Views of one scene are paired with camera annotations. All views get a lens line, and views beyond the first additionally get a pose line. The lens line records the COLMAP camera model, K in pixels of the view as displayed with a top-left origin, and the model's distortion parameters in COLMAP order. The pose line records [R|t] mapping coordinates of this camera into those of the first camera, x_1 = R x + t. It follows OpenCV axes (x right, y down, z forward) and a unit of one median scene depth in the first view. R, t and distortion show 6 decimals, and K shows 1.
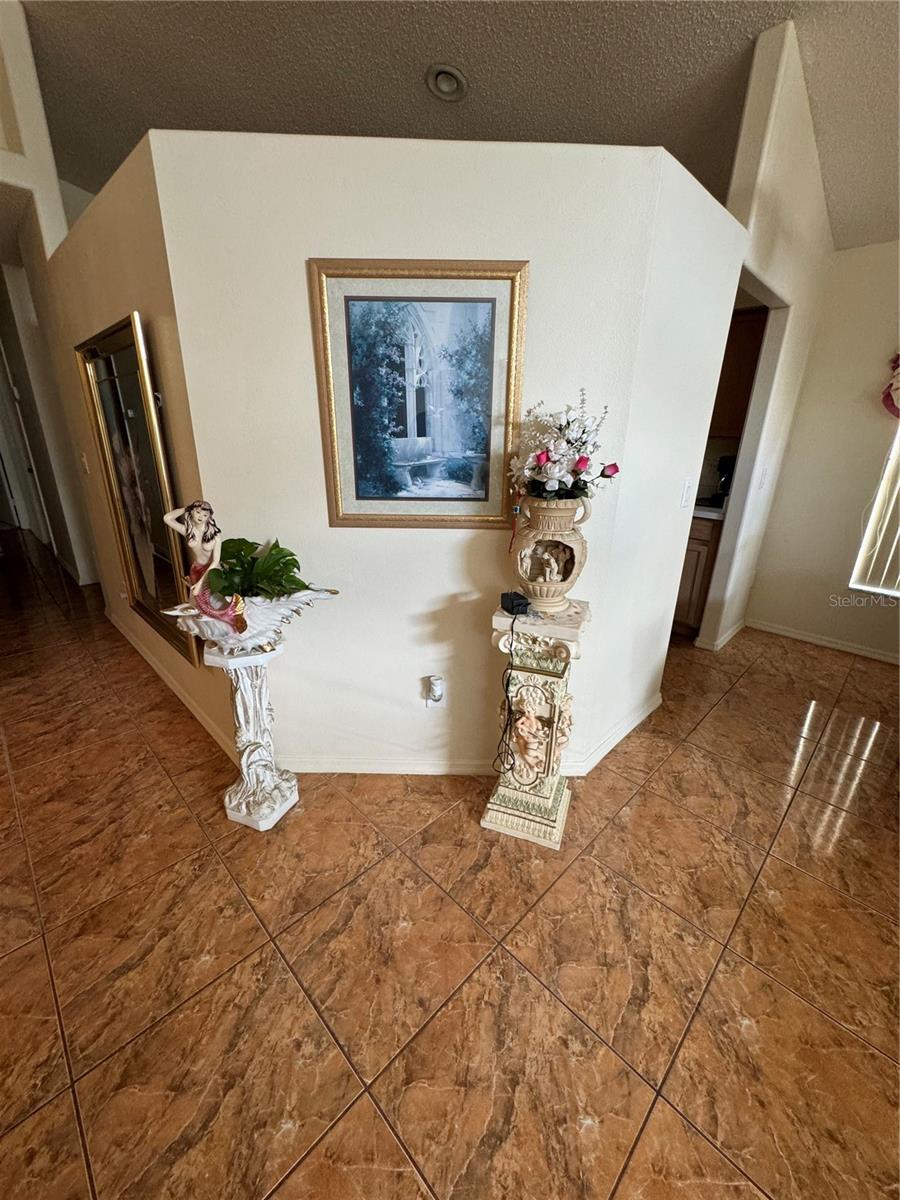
lens RADIAL K [[479.3, 0, 425.4], [0, 479.3, 576.7], [0, 0, 1]] dist [-0.003875, -0.000186]
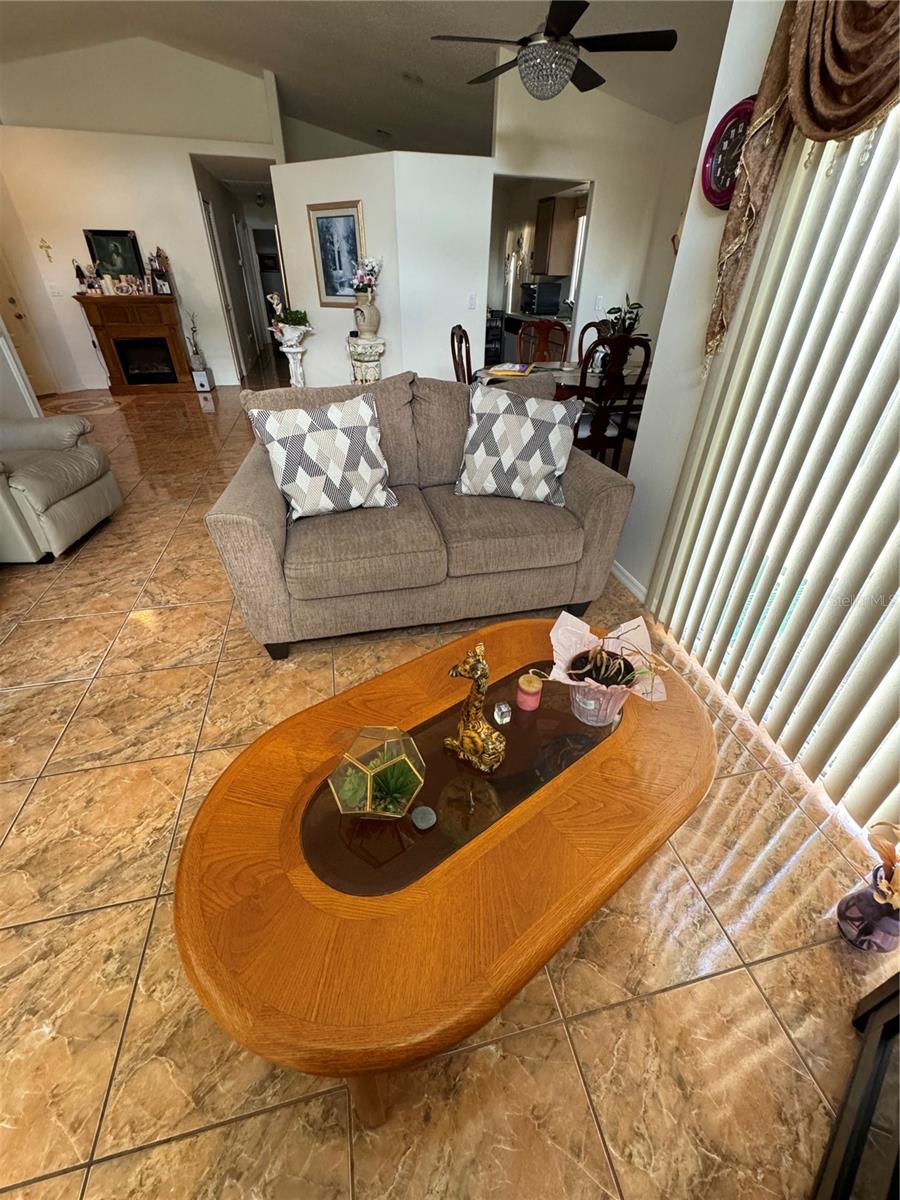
lens RADIAL K [[479.3, 0, 444.0], [0, 479.3, 594.0], [0, 0, 1]] dist [-0.003875, -0.000186]
pose [[0.853957, 0.280114, -0.438512, 2.401187], [-0.158725, 0.942800, 0.293145, 0.618957], [0.495544, -0.180731, 0.849572, -1.529682]]
